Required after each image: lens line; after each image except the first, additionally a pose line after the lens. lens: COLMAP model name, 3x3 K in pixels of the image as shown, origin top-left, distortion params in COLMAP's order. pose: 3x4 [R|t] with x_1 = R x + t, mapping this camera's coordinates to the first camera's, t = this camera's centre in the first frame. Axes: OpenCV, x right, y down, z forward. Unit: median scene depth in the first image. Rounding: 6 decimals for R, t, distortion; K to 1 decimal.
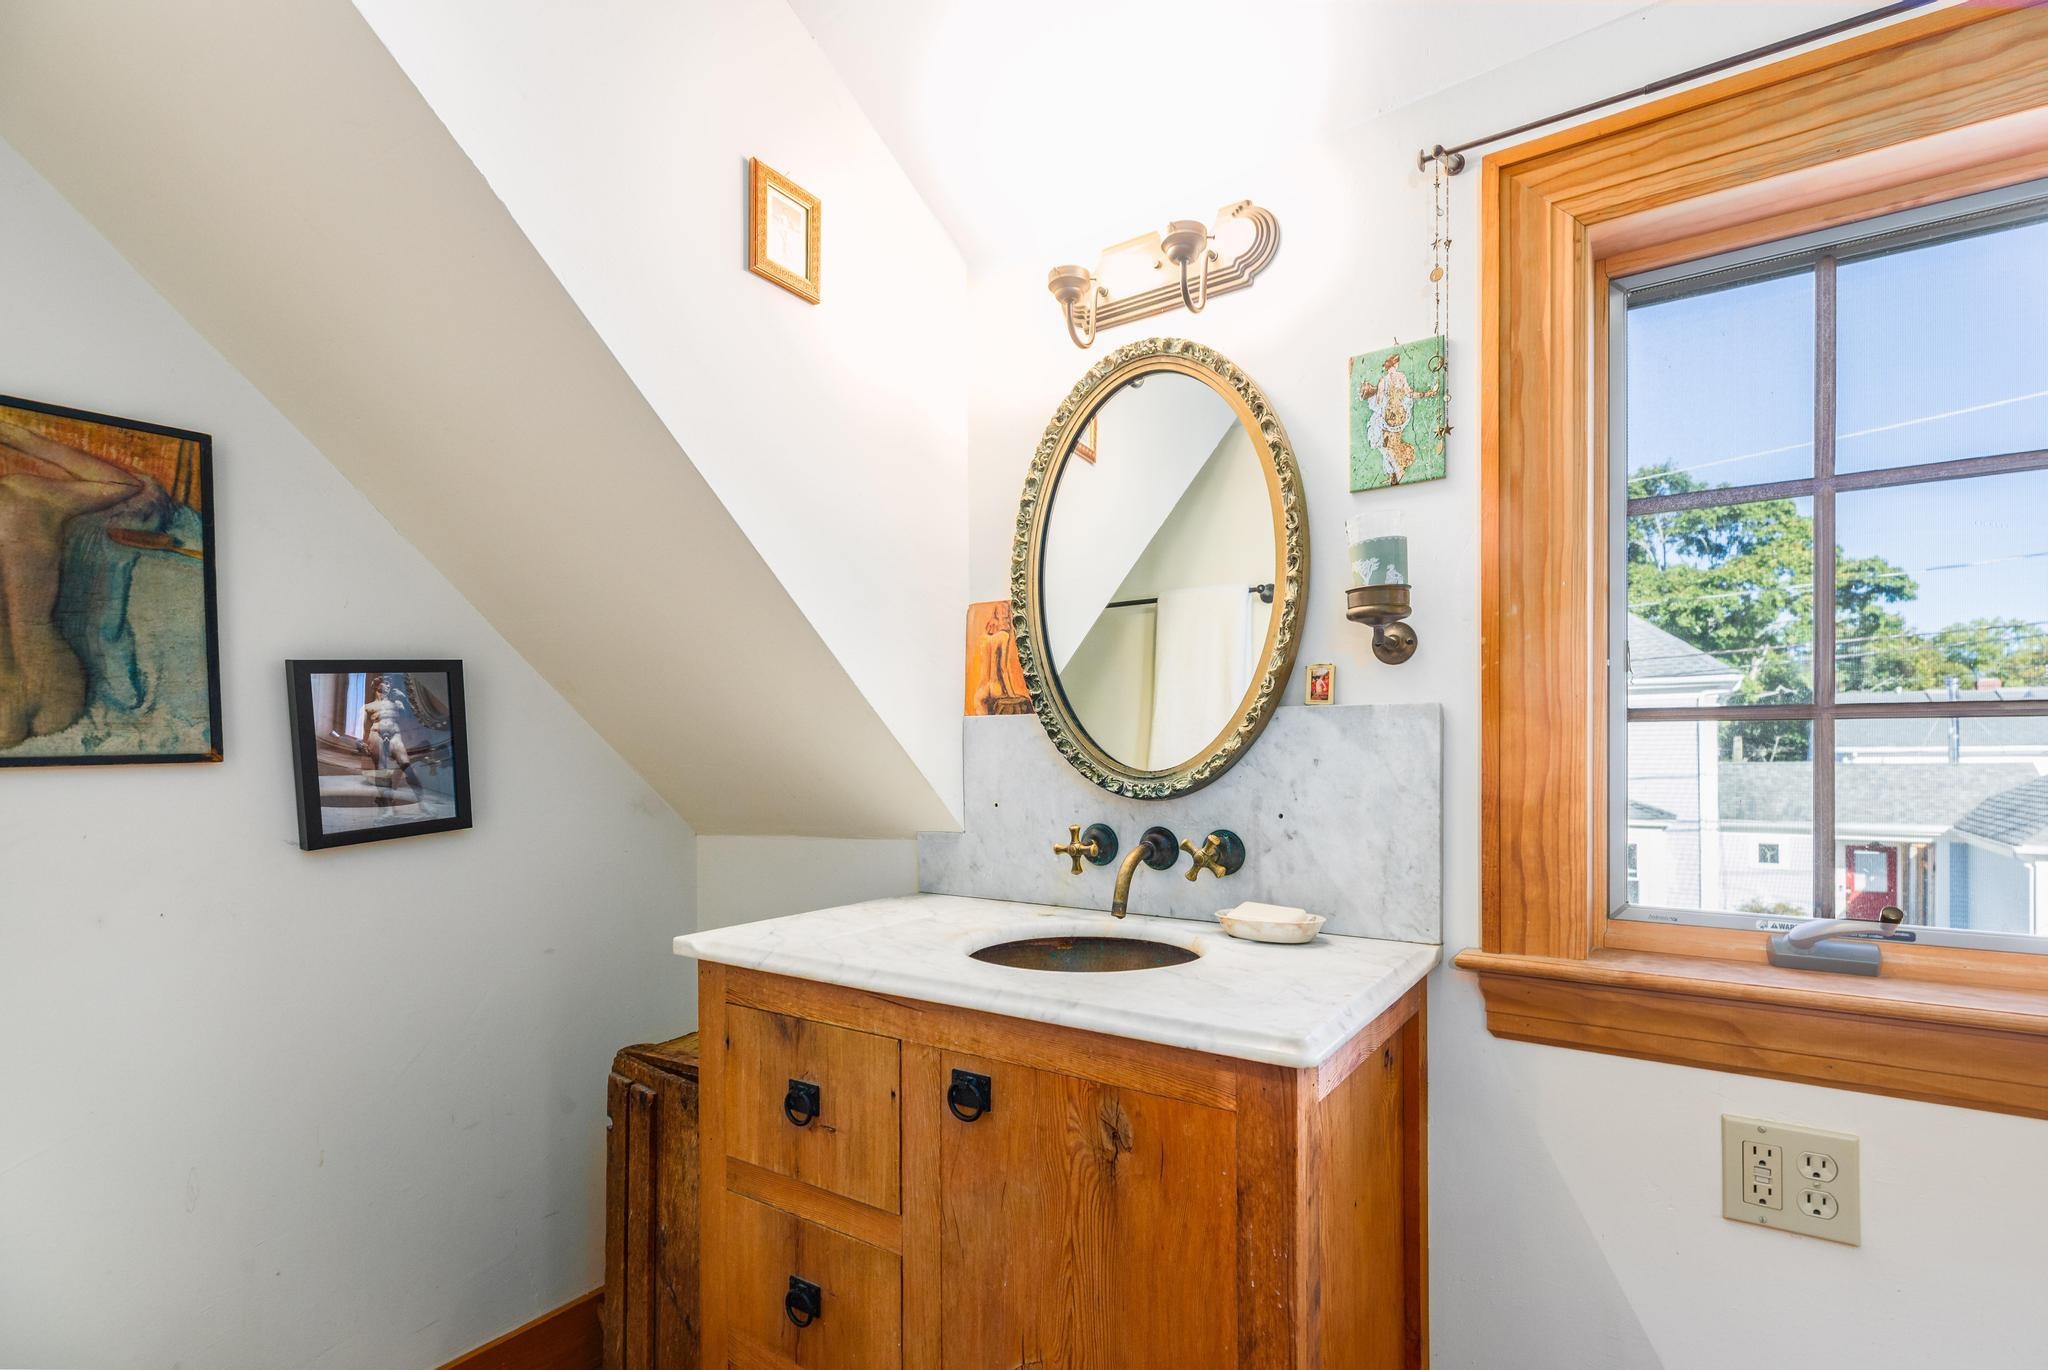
lens RADIAL K [[944.7, 0, 1051.4], [0, 944.7, 753.4], [0, 0, 1]] dist [0.006312, -0.002183]
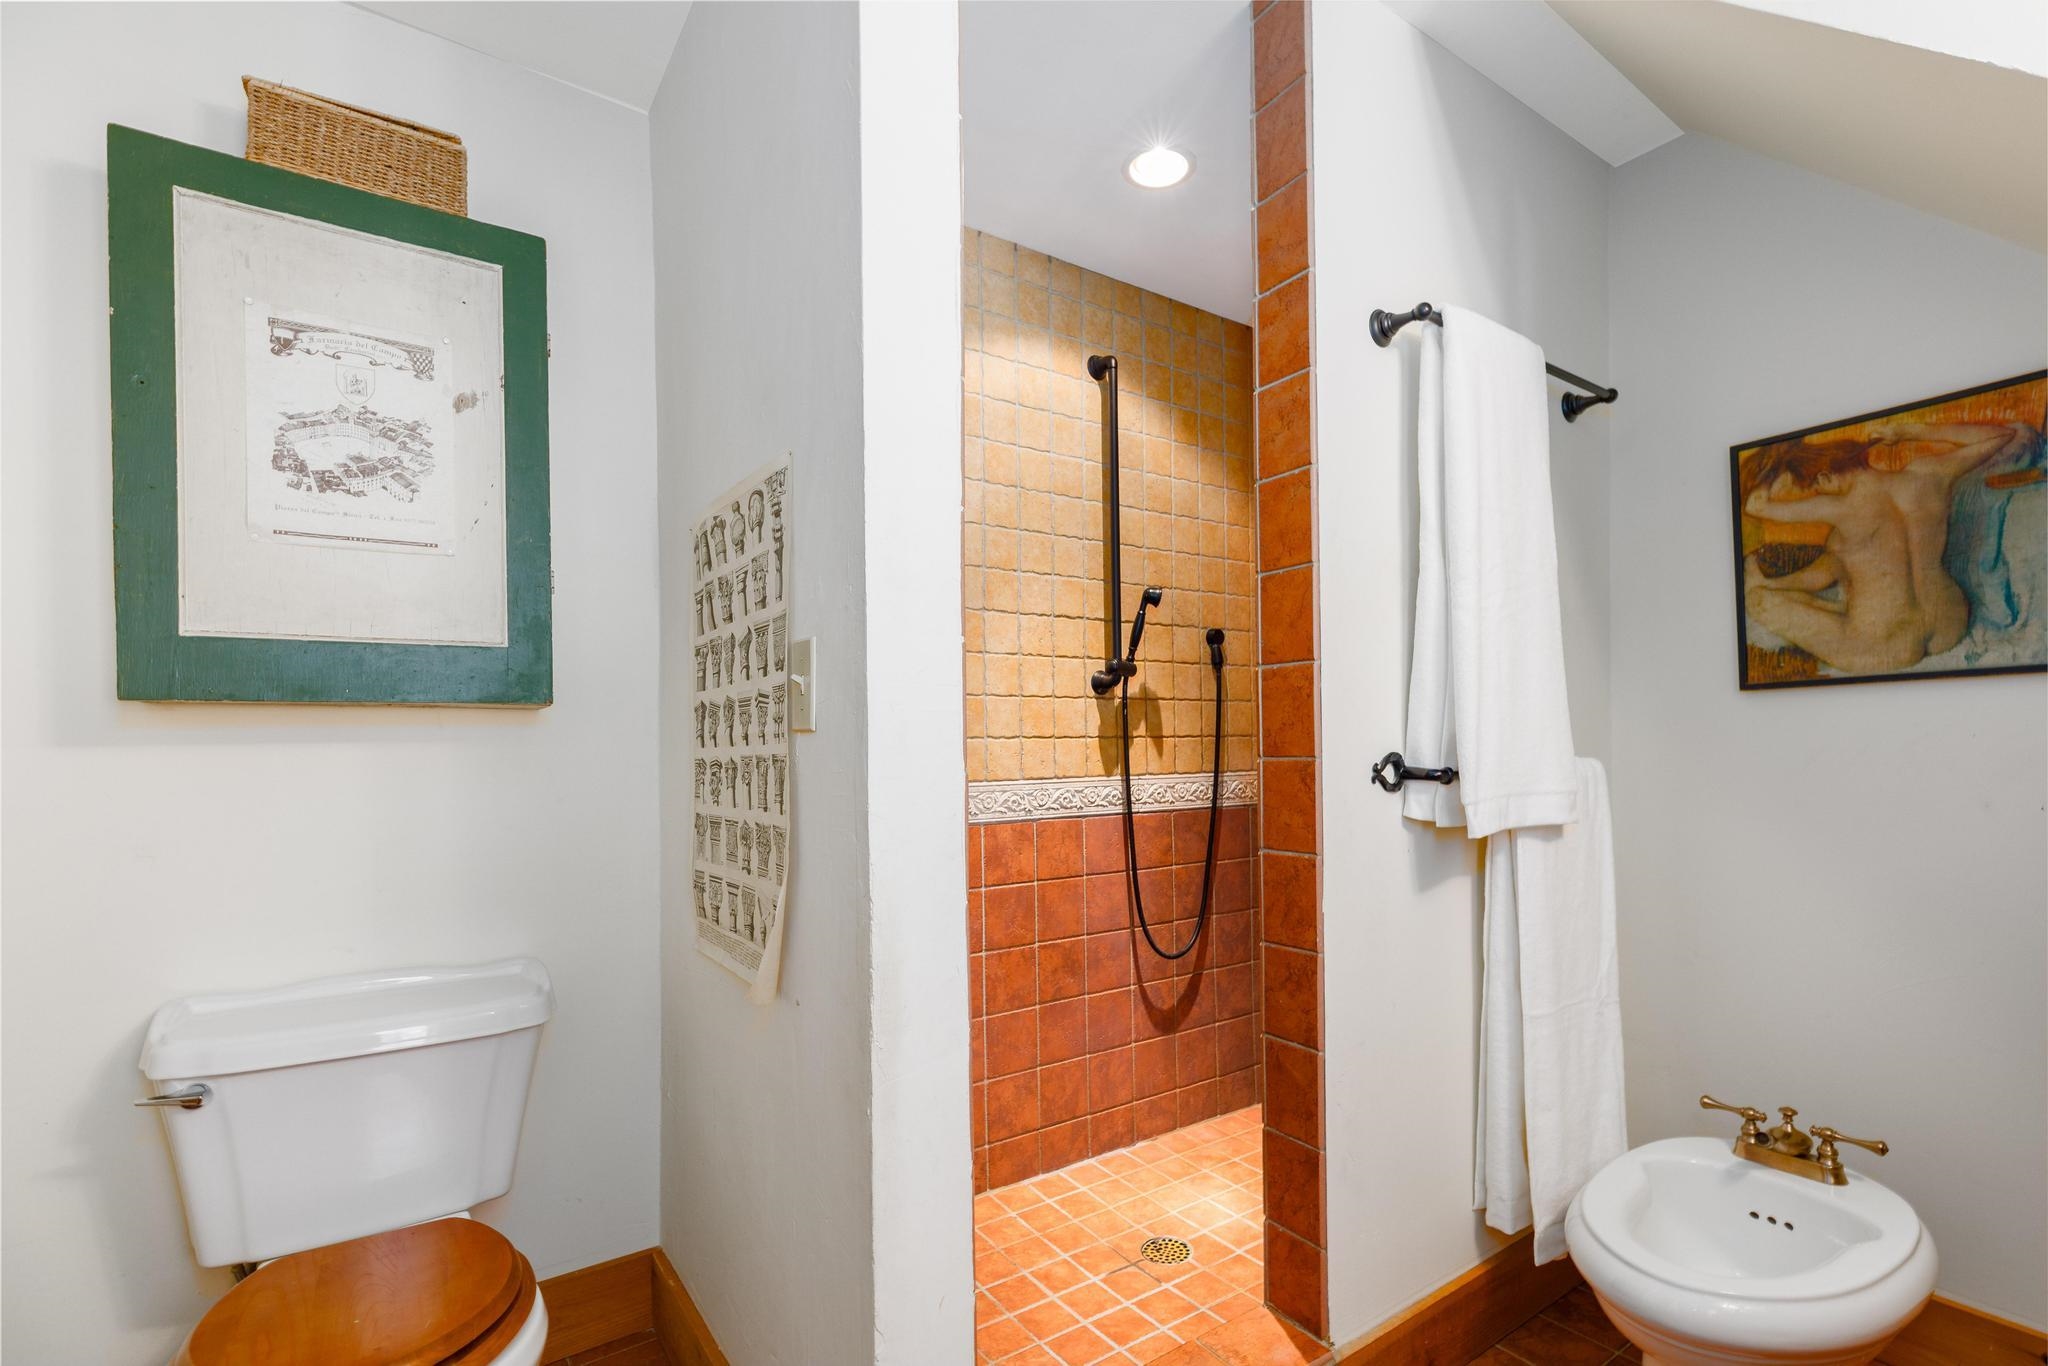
lens RADIAL K [[944.7, 0, 1048.5], [0, 944.7, 743.3], [0, 0, 1]] dist [0.006312, -0.002183]
pose [[-0.353316, 0.003666, -0.935497, 0.544816], [0.007502, 0.999971, 0.001085, 0.086949], [0.935474, -0.006635, -0.353333, 0.311208]]
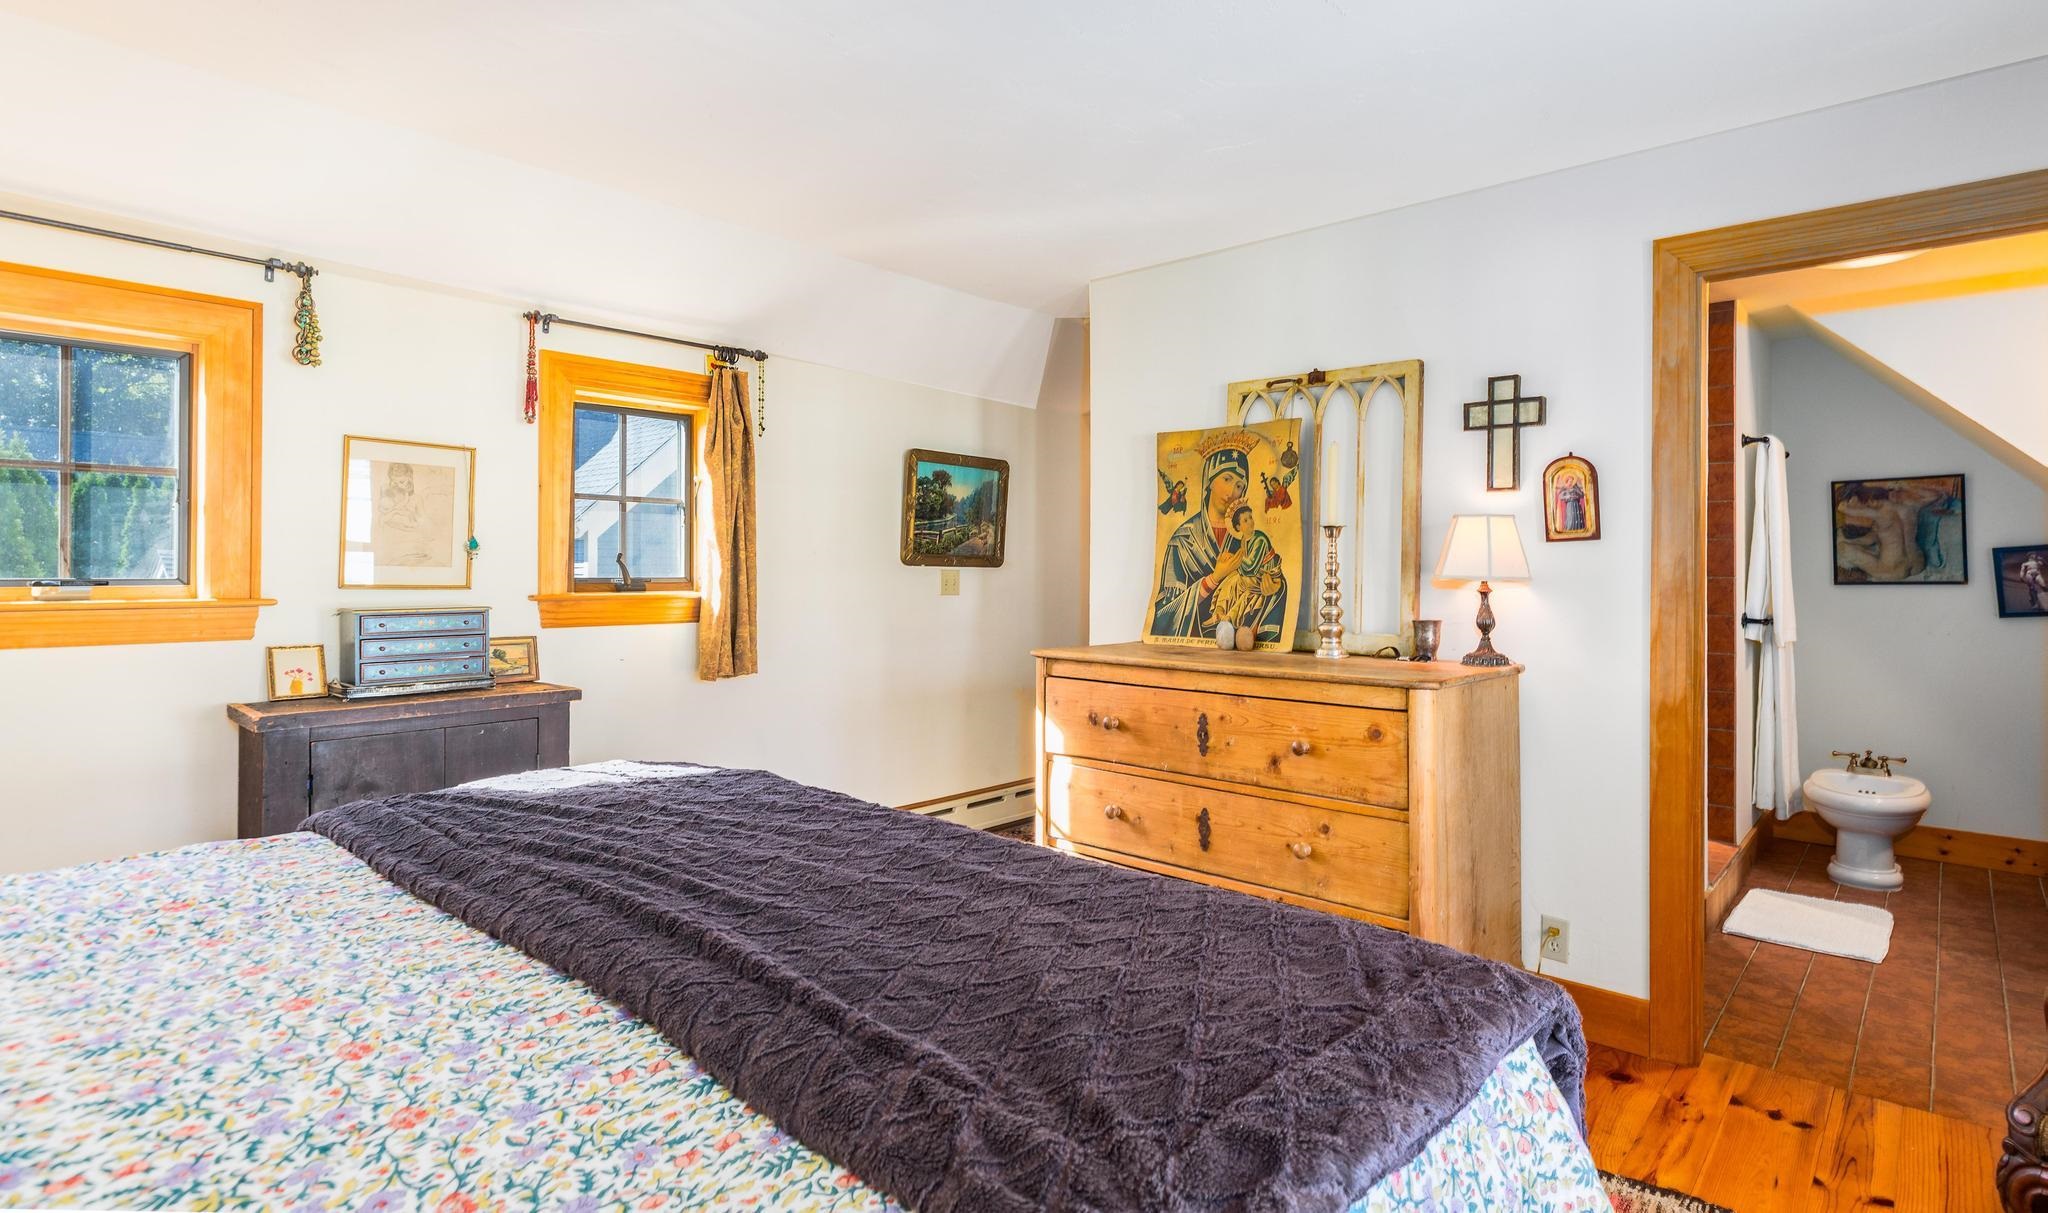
lens RADIAL K [[1011.5, 0, 1105.0], [0, 1011.5, 565.4], [0, 0, 1]] dist [0.004269, 0.001701]
pose [[-0.109363, 0.000458, -0.994002, 2.704328], [-0.004894, 0.999988, 0.000999, -0.041781], [0.993990, 0.004974, -0.109360, -1.392703]]
